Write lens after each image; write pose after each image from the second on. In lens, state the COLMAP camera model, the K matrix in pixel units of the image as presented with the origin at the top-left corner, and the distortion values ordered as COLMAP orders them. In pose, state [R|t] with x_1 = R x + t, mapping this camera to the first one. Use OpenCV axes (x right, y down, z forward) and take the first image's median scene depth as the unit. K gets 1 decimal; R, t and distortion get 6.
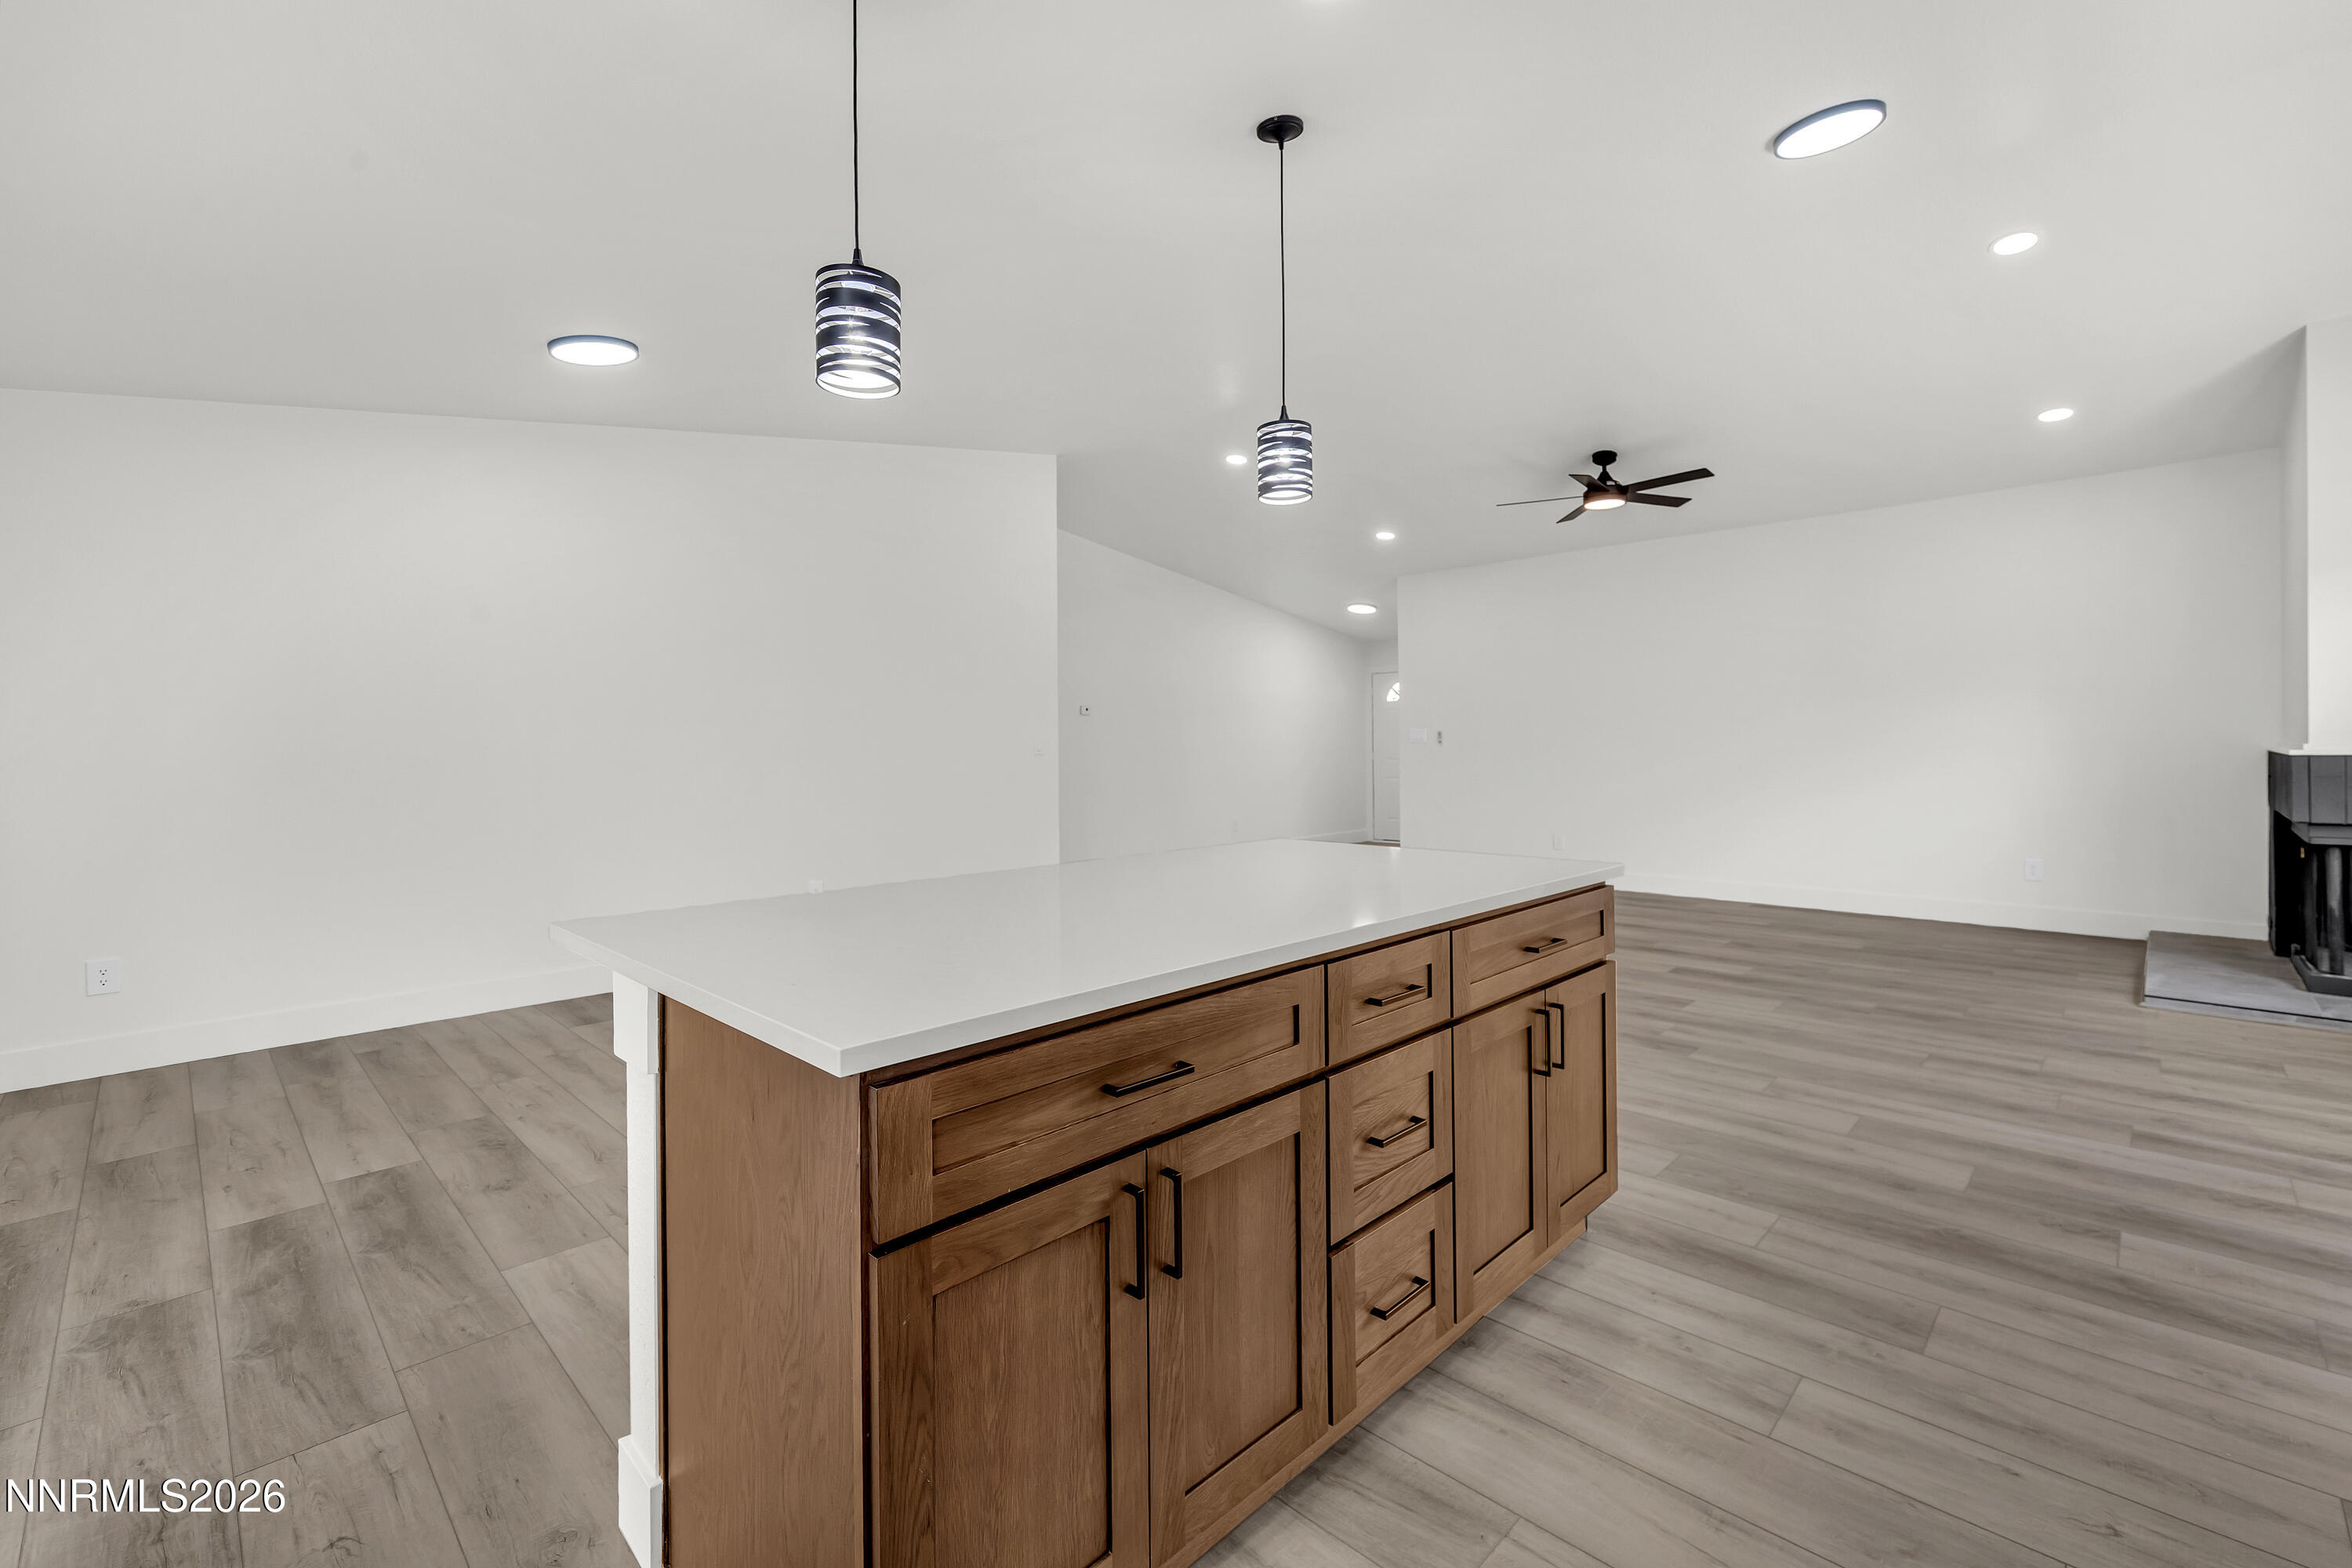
lens RADIAL K [[1006.1, 0, 1251.6], [0, 1006.1, 760.2], [0, 0, 1]] dist [0.002167, -0.000555]
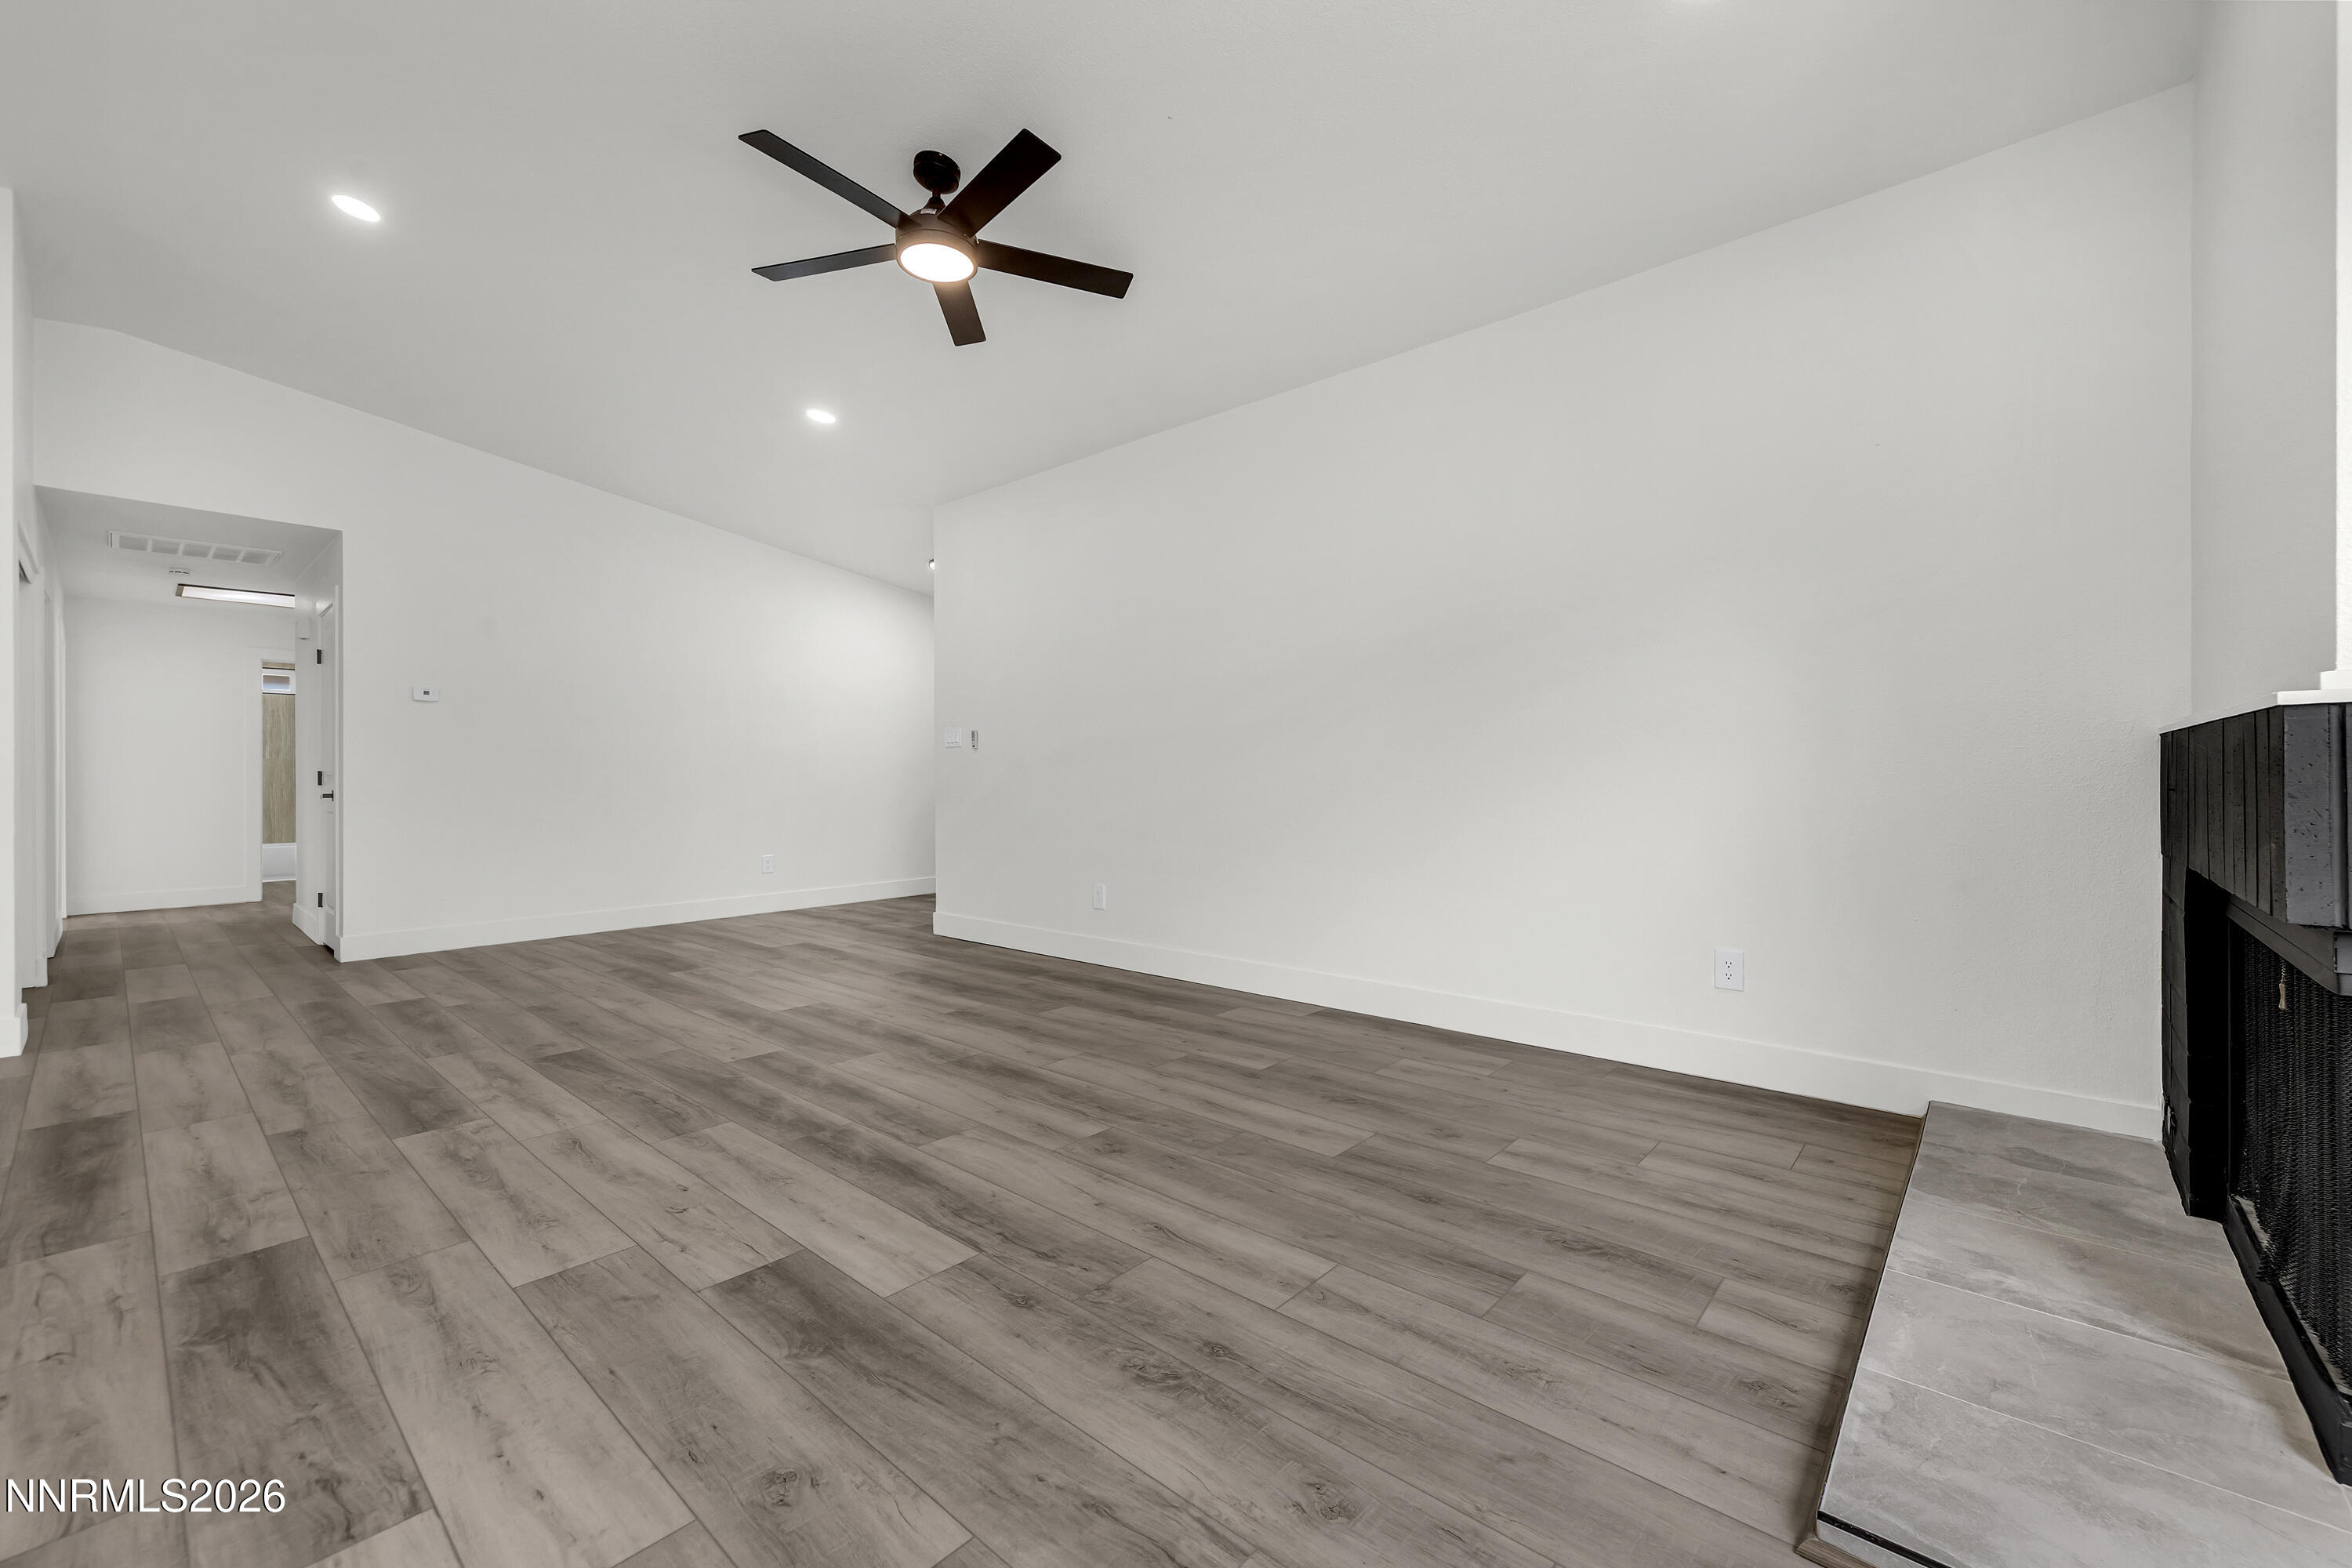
lens RADIAL K [[945.2, 0, 1228.8], [0, 945.2, 780.8], [0, 0, 1]] dist [0.002365, 0.000721]
pose [[0.999399, 0.003068, 0.034537, 0.580201], [-0.002884, 0.999981, -0.005371, 0.015741], [-0.034553, 0.005268, 0.999389, 0.596271]]
